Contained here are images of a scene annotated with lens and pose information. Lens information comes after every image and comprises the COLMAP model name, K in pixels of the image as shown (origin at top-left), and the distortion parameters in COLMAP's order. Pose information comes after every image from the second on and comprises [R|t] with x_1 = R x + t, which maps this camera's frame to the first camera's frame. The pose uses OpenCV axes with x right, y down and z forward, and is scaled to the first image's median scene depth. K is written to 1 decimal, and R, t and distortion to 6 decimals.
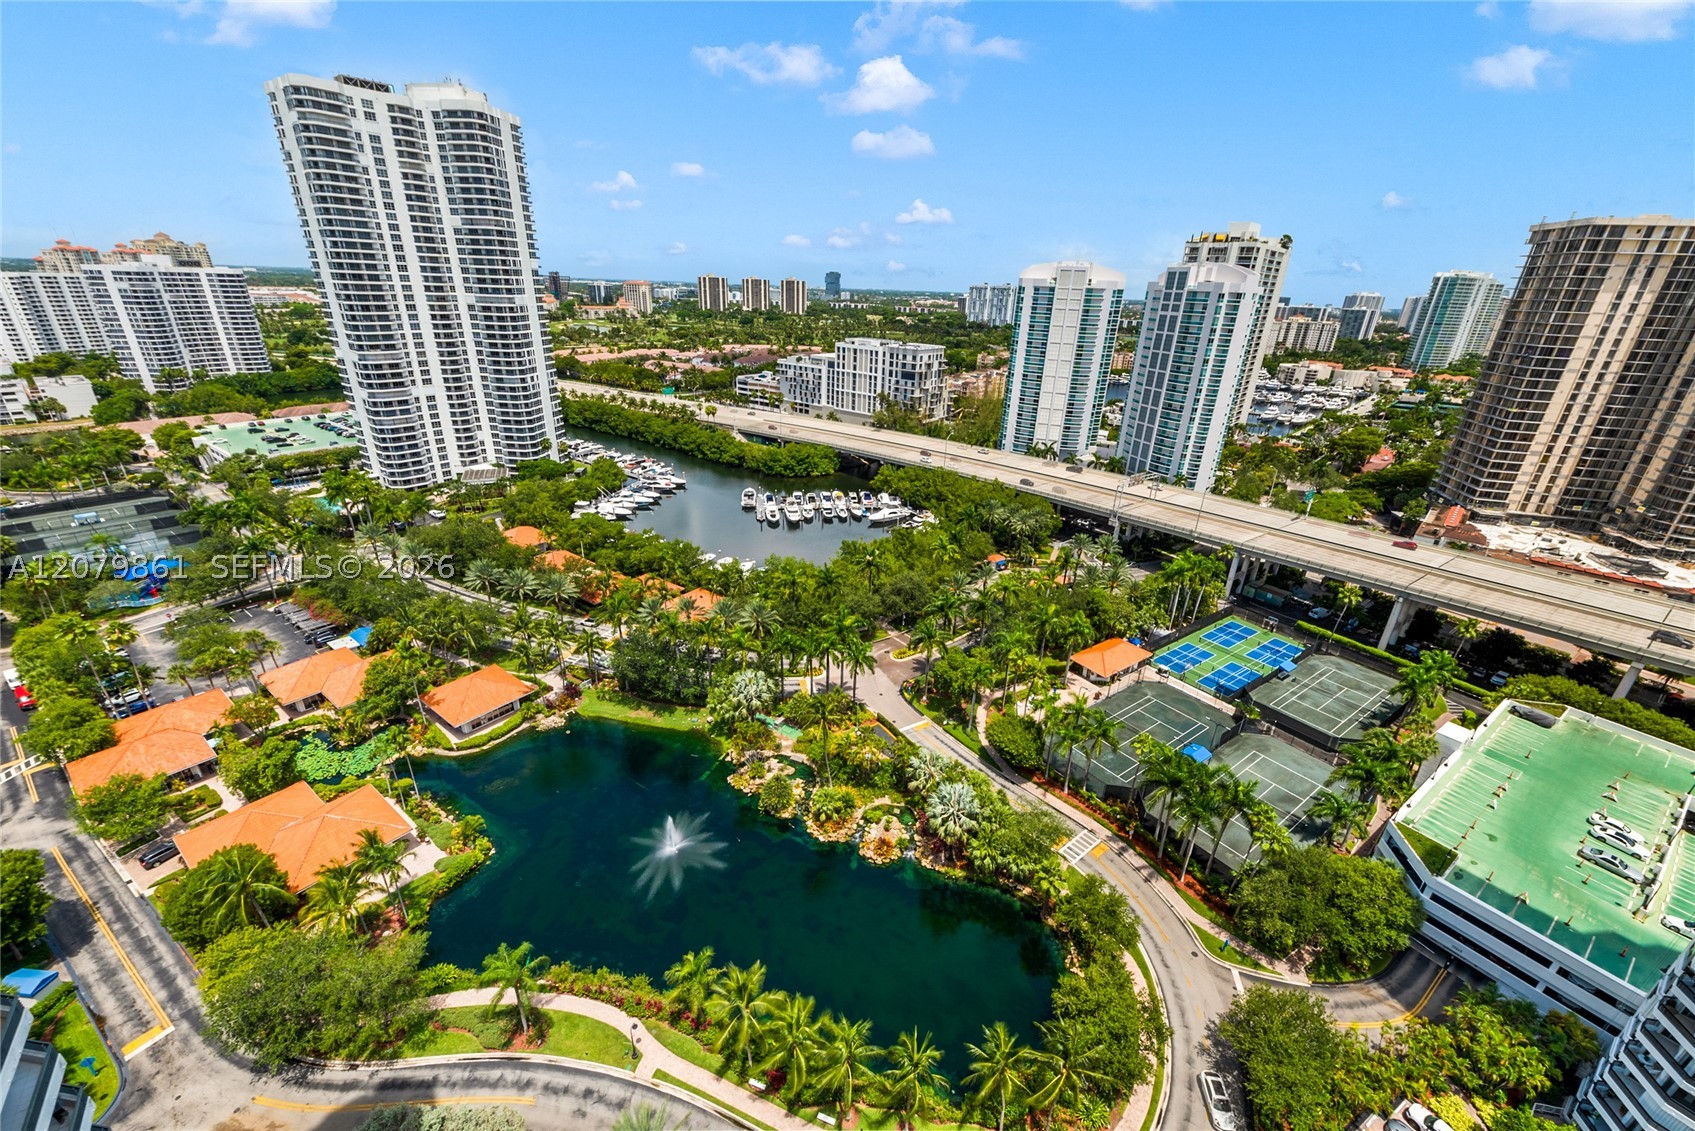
lens RADIAL K [[670.7, 0, 845.2], [0, 670.7, 568.2], [0, 0, 1]] dist [-0.001621, 0.000064]
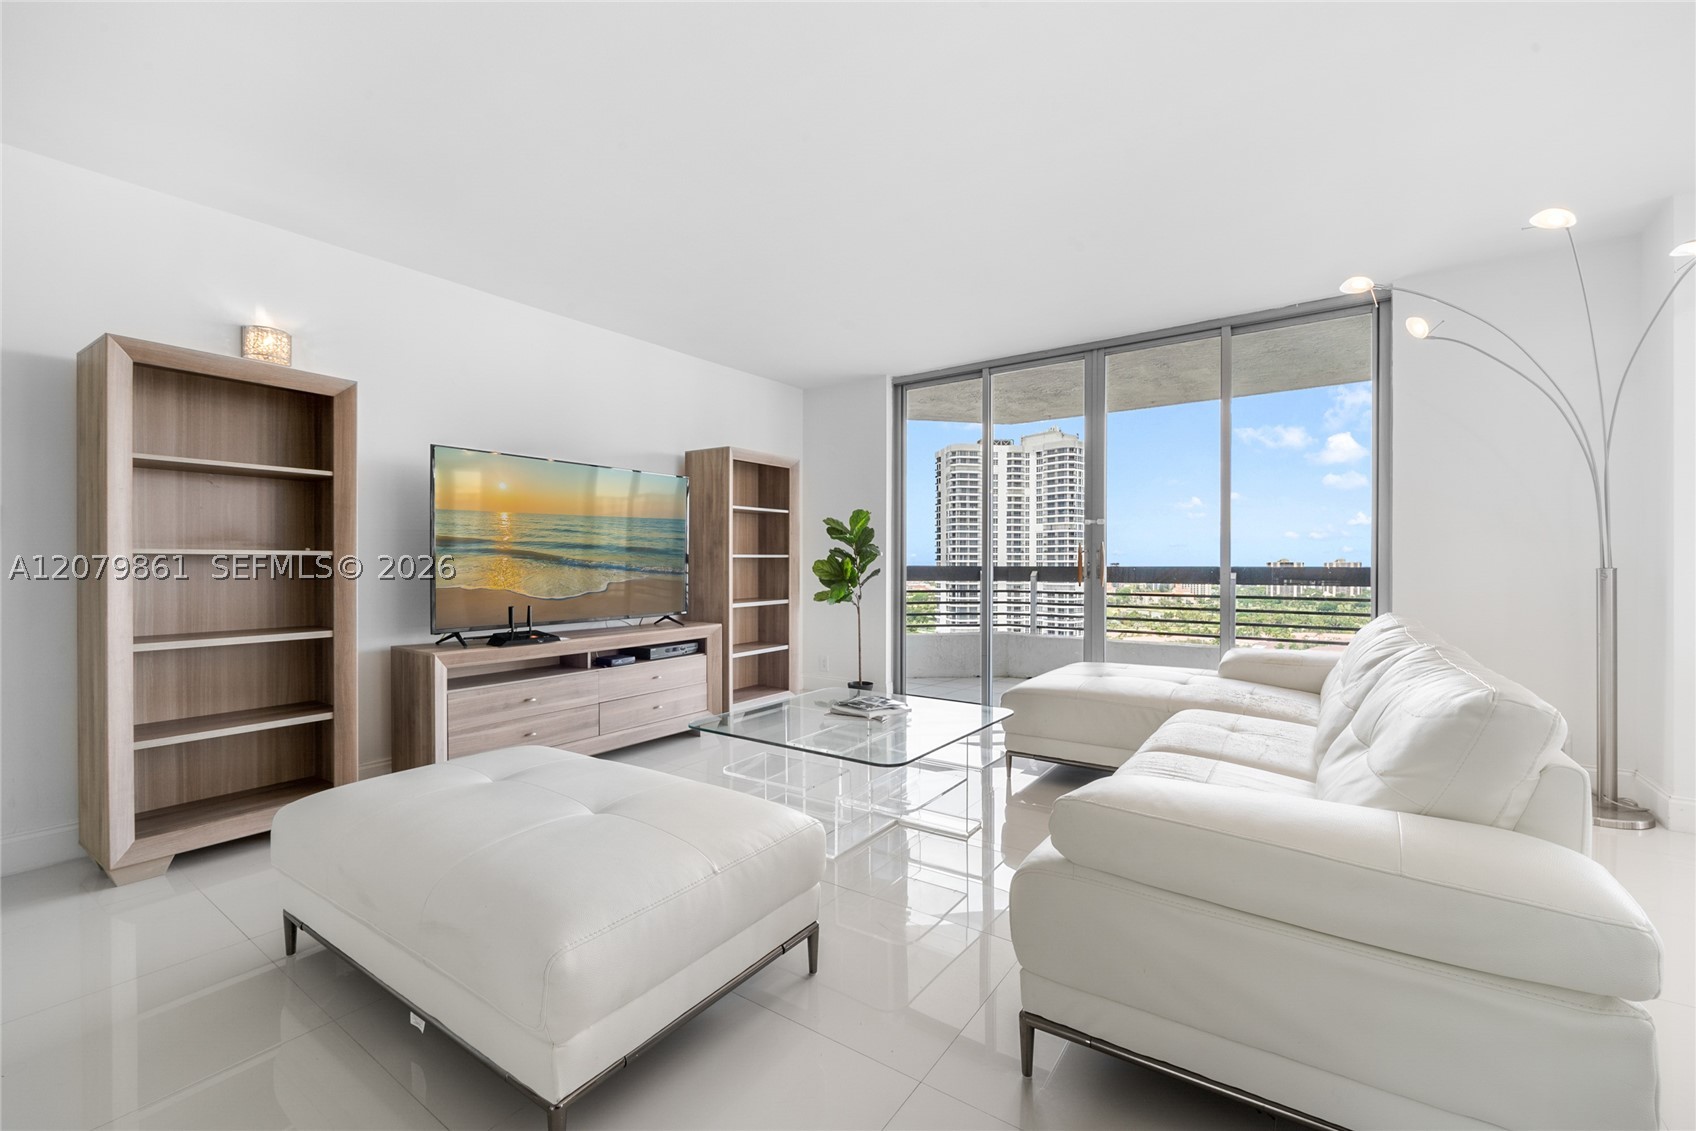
lens RADIAL K [[747.8, 0, 839.1], [0, 747.8, 569.9], [0, 0, 1]] dist [0.002471, 0.000055]
pose [[0.746503, -0.028275, -0.664781, 0.046597], [-0.238087, 0.921596, -0.306553, 0.054167], [0.621327, 0.387118, 0.681243, -0.119480]]
